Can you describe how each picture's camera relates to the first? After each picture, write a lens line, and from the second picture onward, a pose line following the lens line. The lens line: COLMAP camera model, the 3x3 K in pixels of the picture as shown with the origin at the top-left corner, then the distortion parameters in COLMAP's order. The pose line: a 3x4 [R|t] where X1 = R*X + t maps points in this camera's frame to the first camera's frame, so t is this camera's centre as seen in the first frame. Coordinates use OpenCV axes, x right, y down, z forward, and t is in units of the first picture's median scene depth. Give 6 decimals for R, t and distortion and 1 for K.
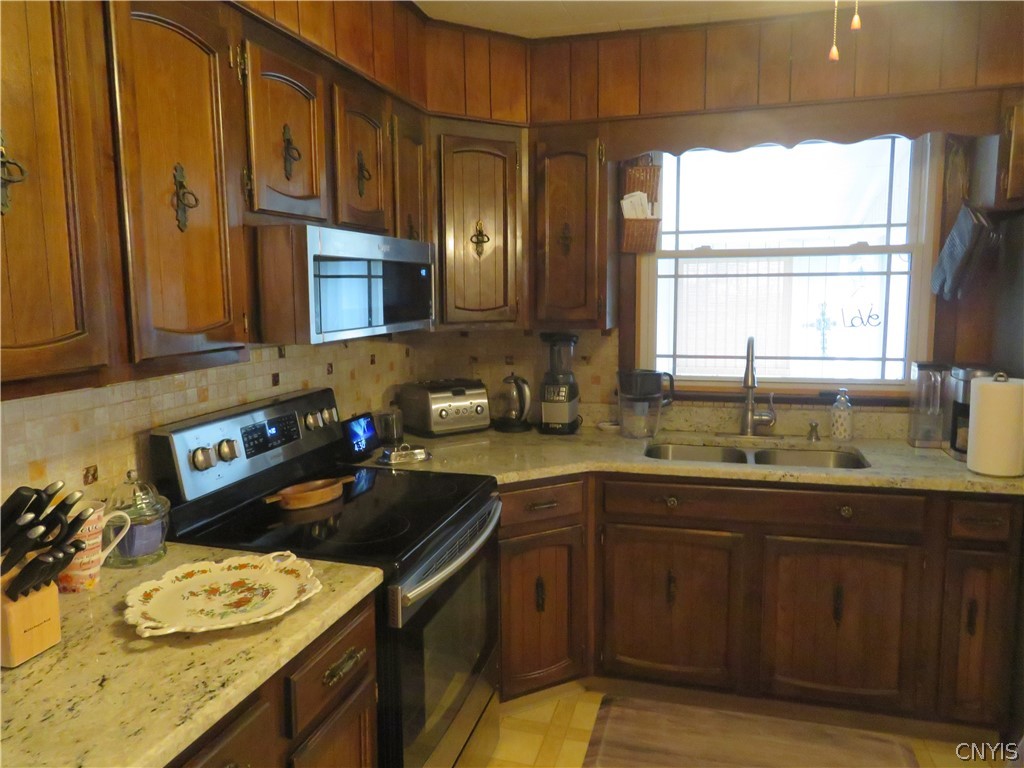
lens RADIAL K [[731.1, 0, 511.4], [0, 731.1, 381.4], [0, 0, 1]] dist [0.003820, 0.005604]
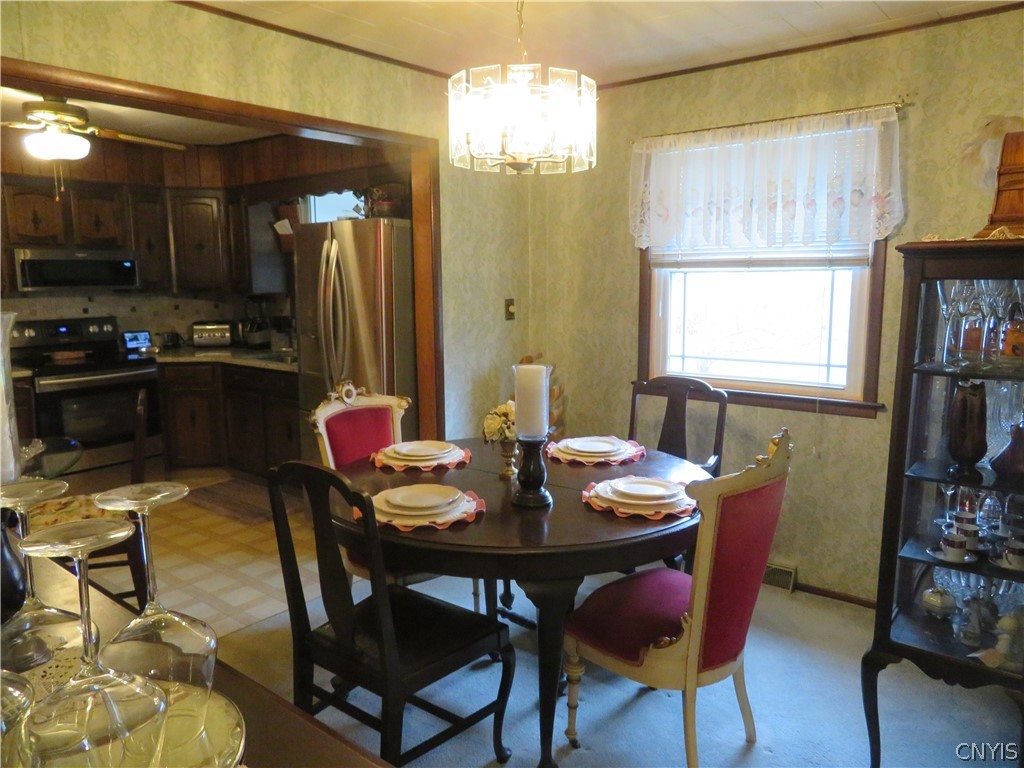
lens RADIAL K [[731.1, 0, 511.4], [0, 731.1, 381.4], [0, 0, 1]] dist [0.003820, 0.005604]
pose [[0.924348, 0.057892, -0.377133, 1.656394], [-0.049665, 0.998269, 0.031513, 0.073797], [0.378305, -0.010399, 0.925623, -0.583118]]
